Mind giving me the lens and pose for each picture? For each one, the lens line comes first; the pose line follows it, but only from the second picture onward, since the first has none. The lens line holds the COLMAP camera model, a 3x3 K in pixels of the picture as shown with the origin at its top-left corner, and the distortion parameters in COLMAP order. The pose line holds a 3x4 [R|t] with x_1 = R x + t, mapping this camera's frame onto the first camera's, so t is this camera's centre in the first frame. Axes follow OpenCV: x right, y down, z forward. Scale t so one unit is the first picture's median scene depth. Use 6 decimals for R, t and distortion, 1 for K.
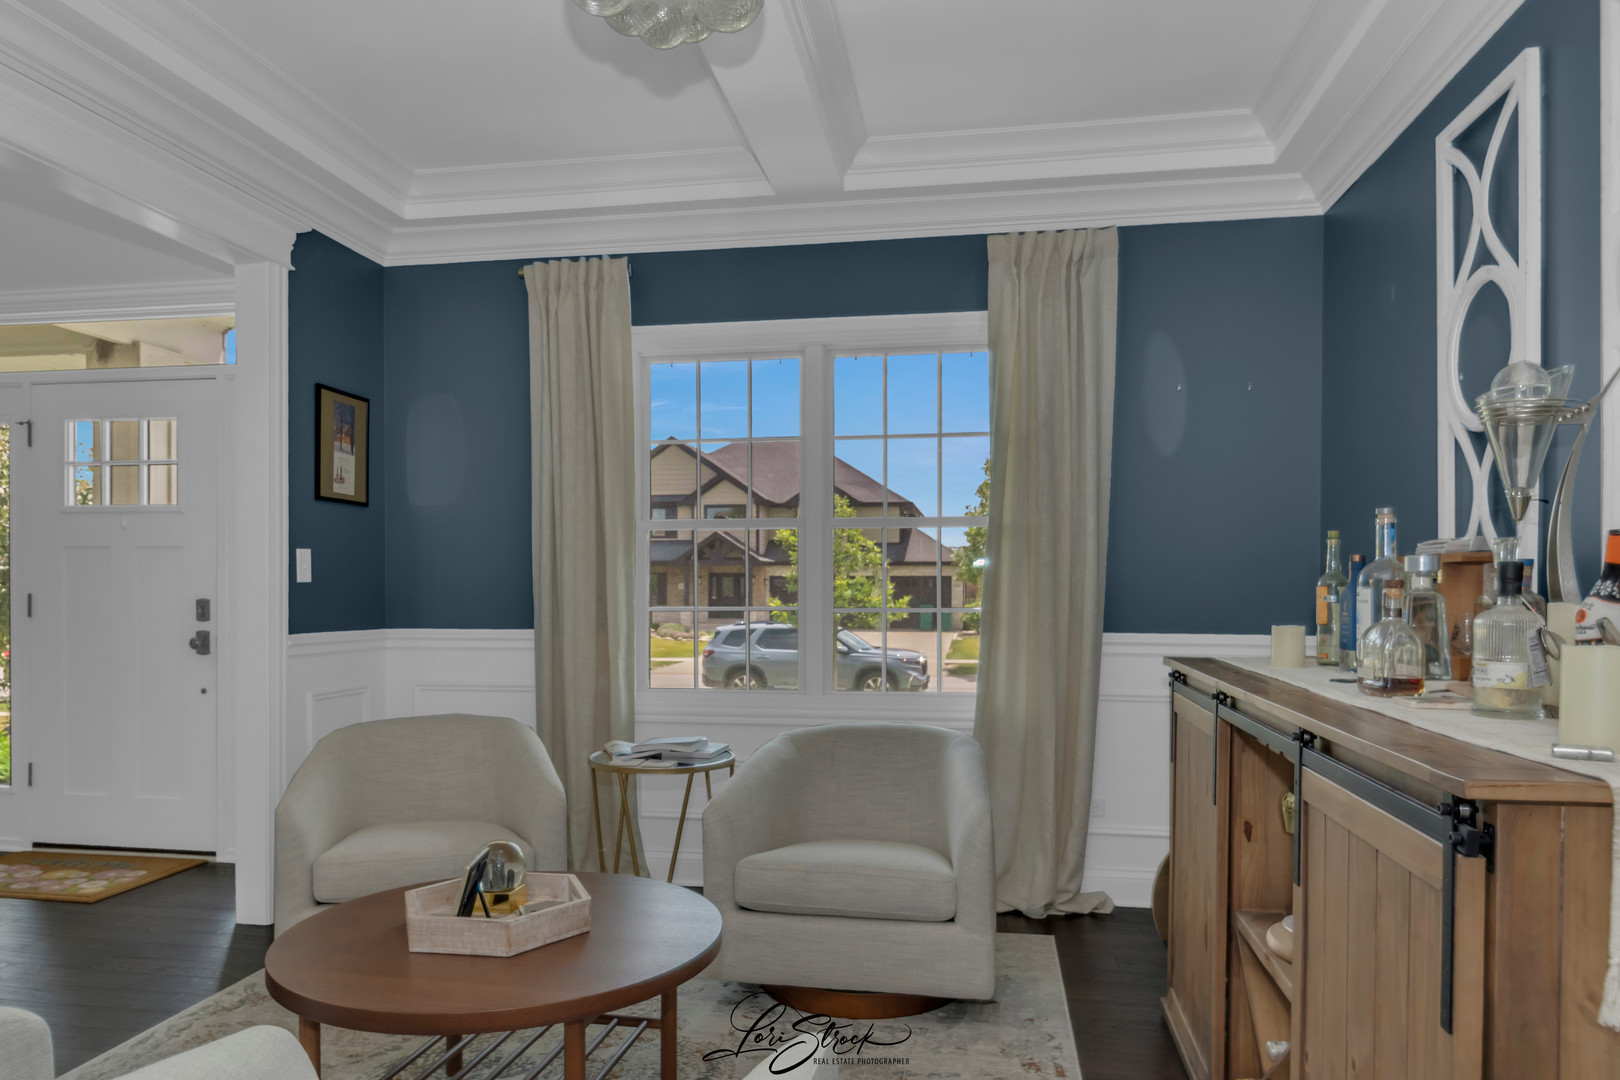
lens RADIAL K [[1057.0, 0, 804.6], [0, 1057.0, 586.6], [0, 0, 1]] dist [-0.000607, 0.001133]
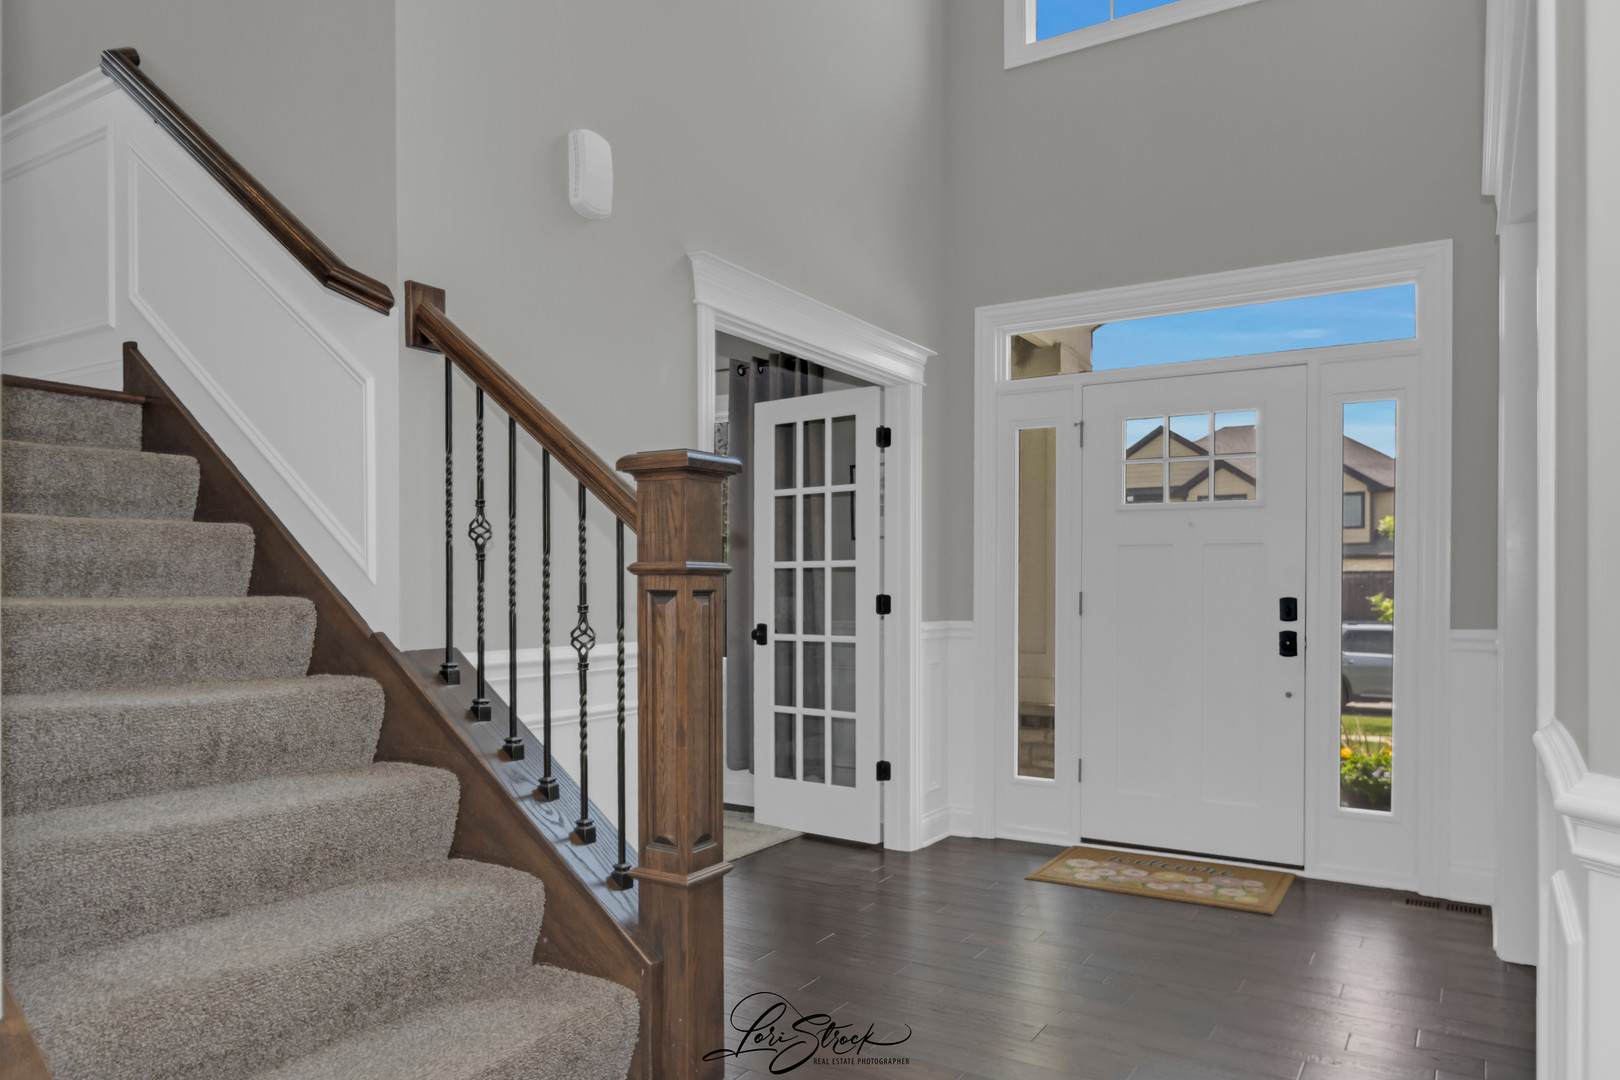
lens RADIAL K [[1057.0, 0, 804.6], [0, 1057.0, 586.6], [0, 0, 1]] dist [-0.000607, 0.001133]
pose [[0.925773, -0.003914, -0.378060, -0.612830], [0.004753, 0.999988, 0.001286, -0.001328], [0.378050, -0.002988, 0.925780, -0.039620]]
